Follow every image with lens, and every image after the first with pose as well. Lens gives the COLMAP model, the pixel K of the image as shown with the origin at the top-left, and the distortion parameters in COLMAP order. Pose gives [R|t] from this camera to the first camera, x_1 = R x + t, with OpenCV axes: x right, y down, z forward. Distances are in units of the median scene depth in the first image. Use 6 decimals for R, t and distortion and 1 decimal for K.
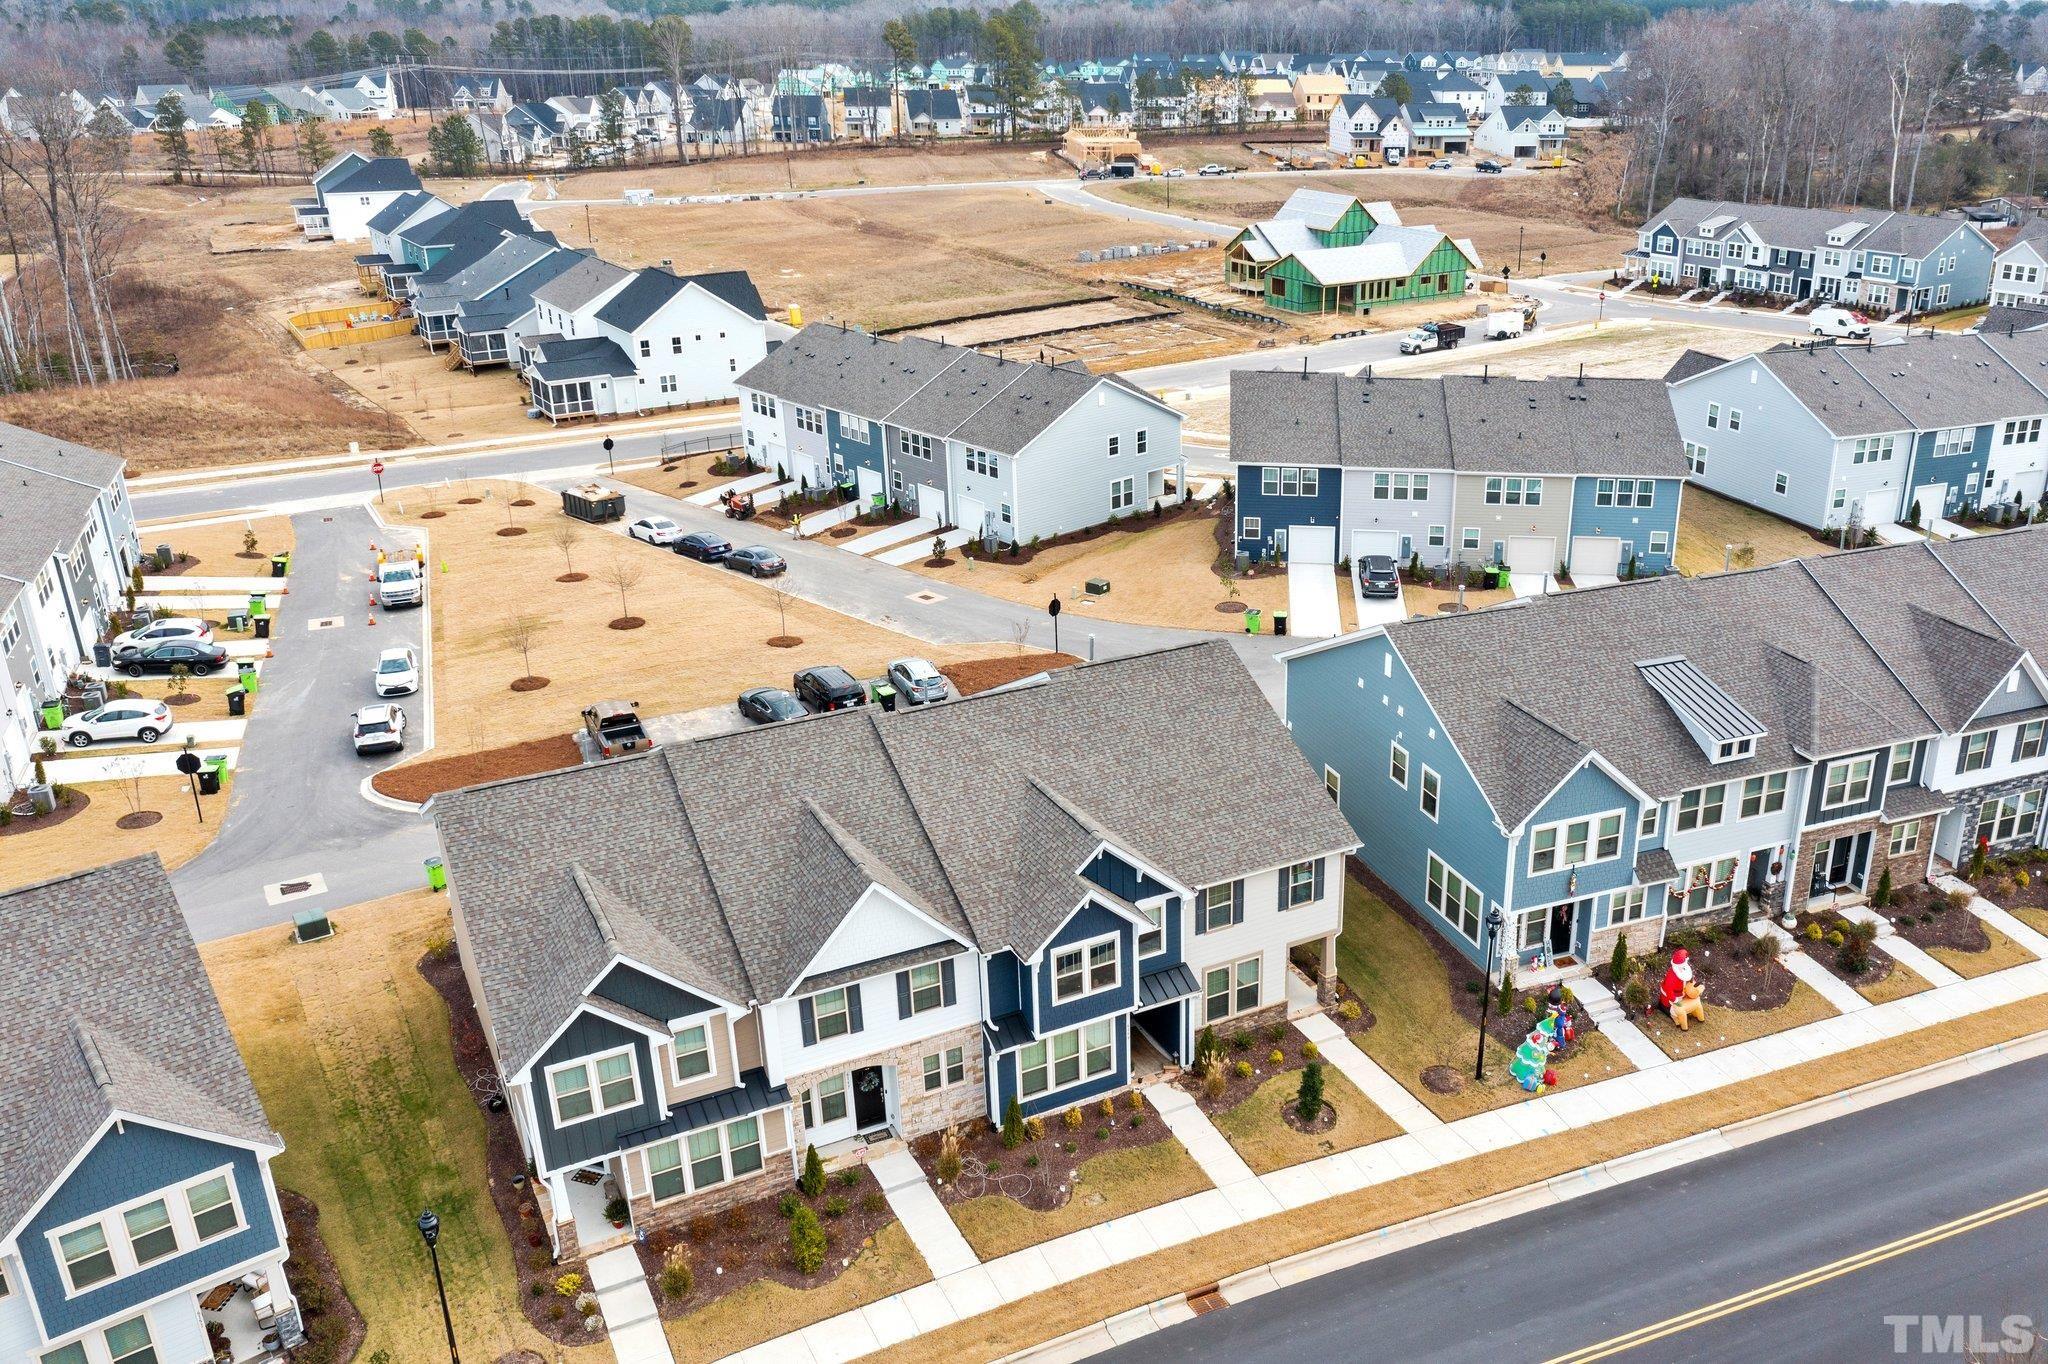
lens RADIAL K [[1666.3, 0, 1134.4], [0, 1666.3, 687.6], [0, 0, 1]] dist [0.002553, 0.009166]
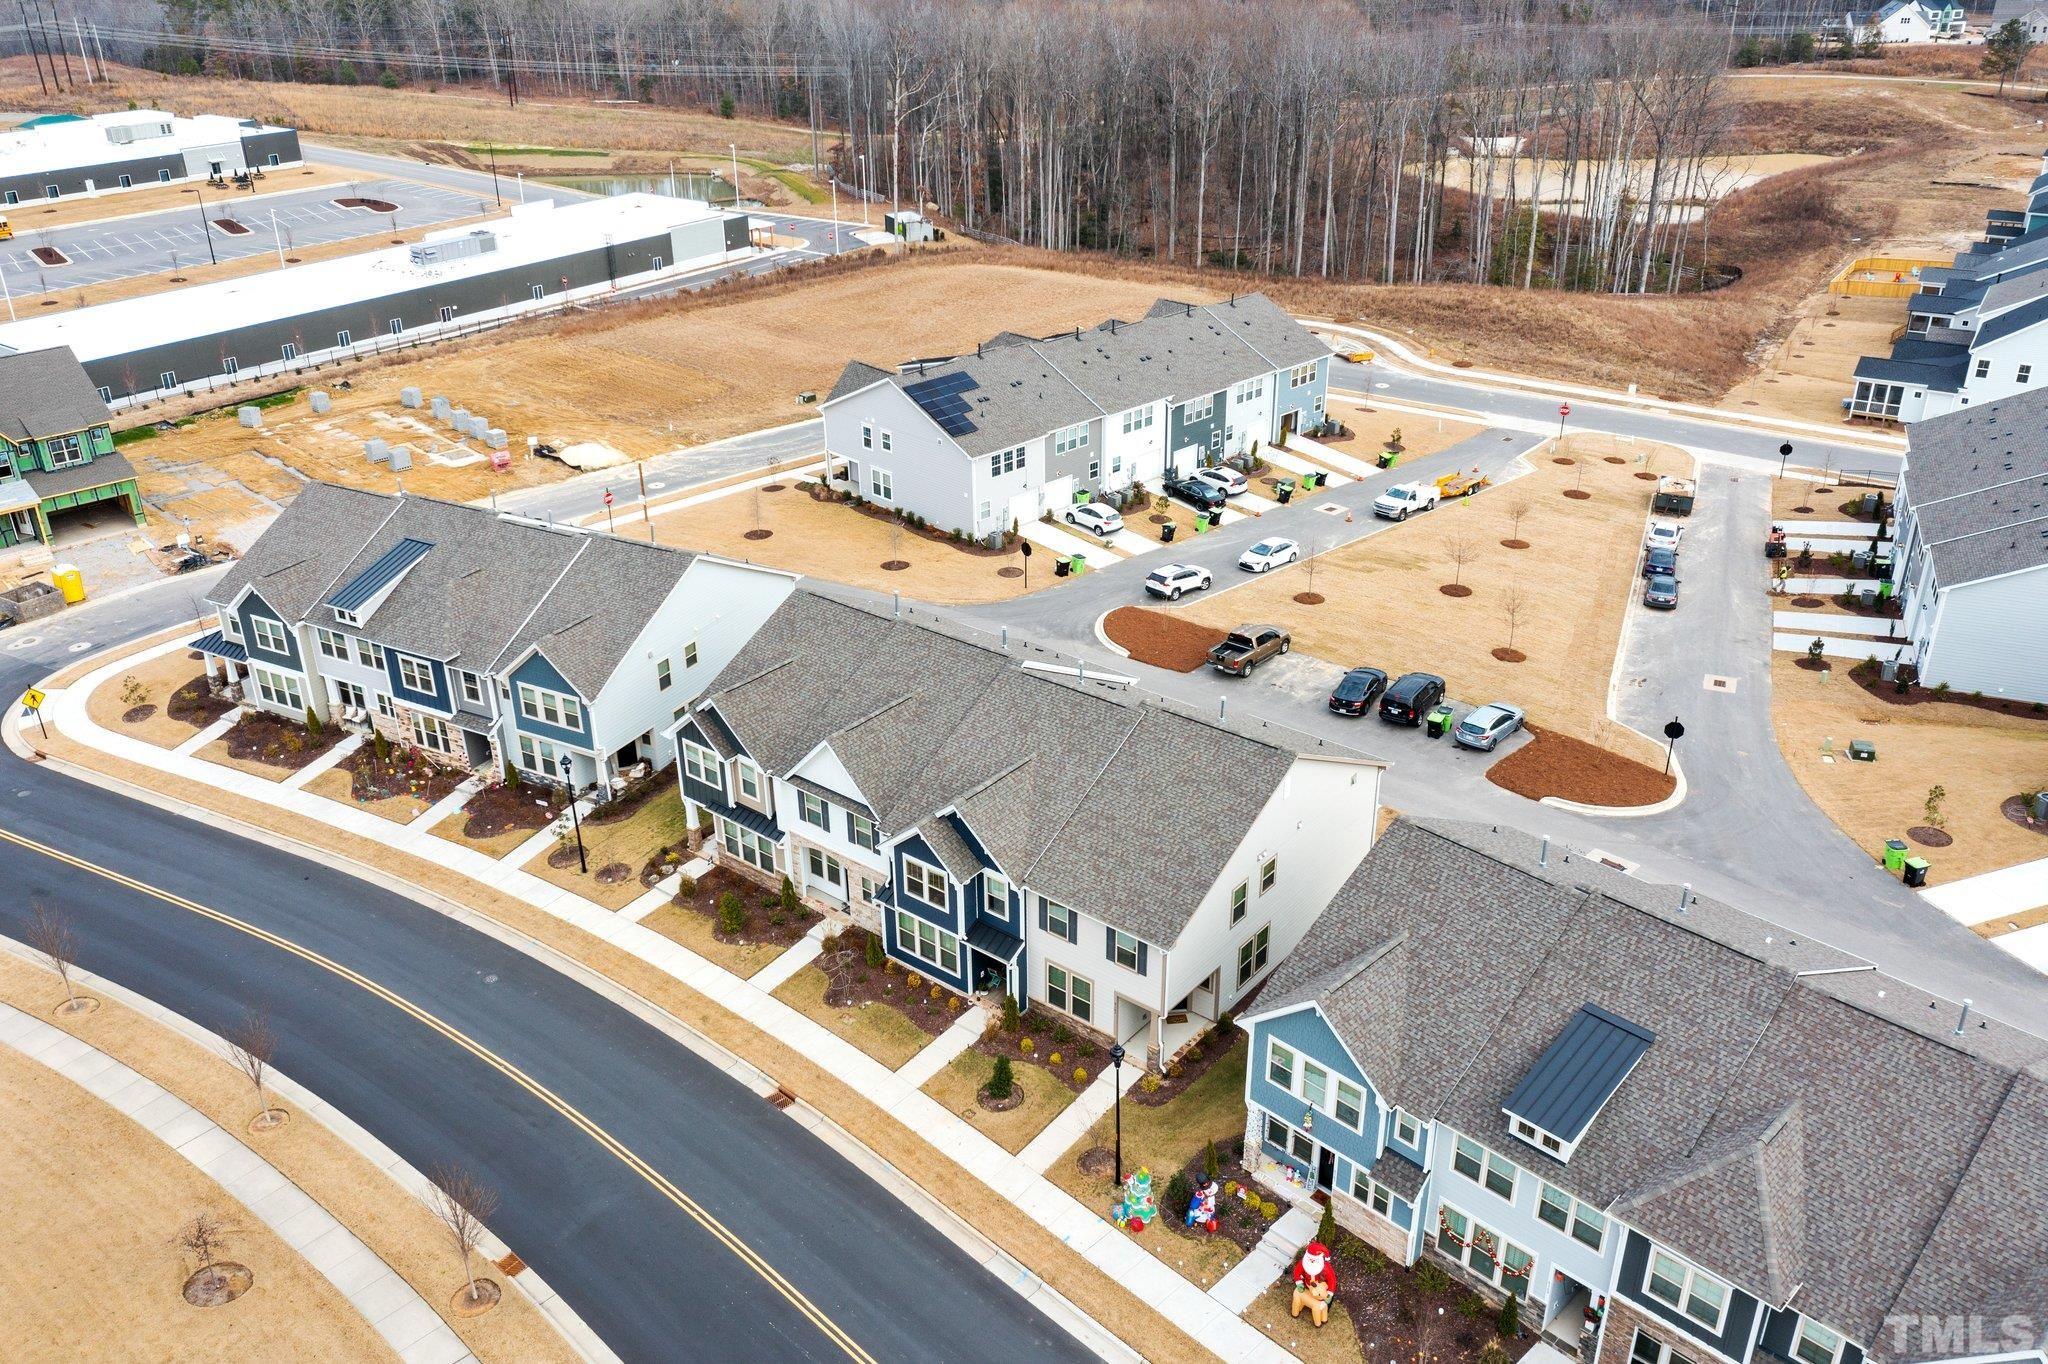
lens RADIAL K [[1615.9, 0, 1024.0], [0, 1615.9, 682.0], [0, 0, 1]] dist [-0.001556, -0.001119]
pose [[0.367602, 0.403954, -0.837669, 0.508570], [-0.335148, 0.897755, 0.285854, -0.186485], [0.867493, 0.175662, 0.465401, 0.213737]]
